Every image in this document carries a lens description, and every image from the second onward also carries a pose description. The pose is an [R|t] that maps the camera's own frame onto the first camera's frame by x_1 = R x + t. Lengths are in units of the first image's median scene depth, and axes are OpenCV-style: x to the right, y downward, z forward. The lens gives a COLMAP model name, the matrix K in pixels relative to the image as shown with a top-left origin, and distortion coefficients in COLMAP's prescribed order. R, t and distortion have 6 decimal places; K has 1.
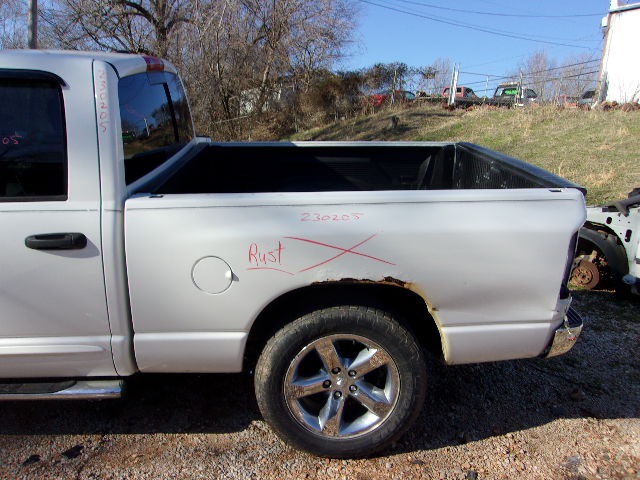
lens RADIAL K [[501.0, 0, 323.9], [0, 501.0, 237.7], [0, 0, 1]] dist [0.002640, -0.000147]
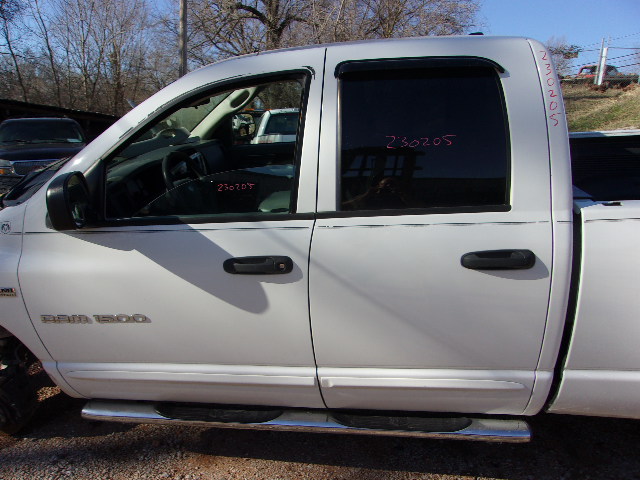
lens RADIAL K [[501.0, 0, 318.4], [0, 501.0, 236.8], [0, 0, 1]] dist [0.002640, -0.000147]
pose [[0.980204, -0.002120, -0.197978, -0.575666], [0.004252, 0.999937, 0.010349, -0.035659], [0.197943, -0.010986, 0.980152, 0.108465]]
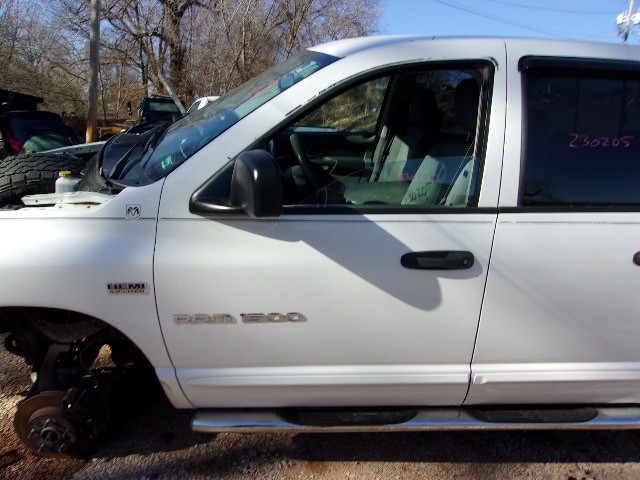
lens RADIAL K [[501.0, 0, 317.1], [0, 501.0, 240.2], [0, 0, 1]] dist [0.002640, -0.000147]
pose [[0.999438, 0.022115, 0.025190, -1.019264], [-0.022712, 0.999461, 0.023692, -0.026909], [-0.024652, -0.024251, 0.999402, 0.114518]]
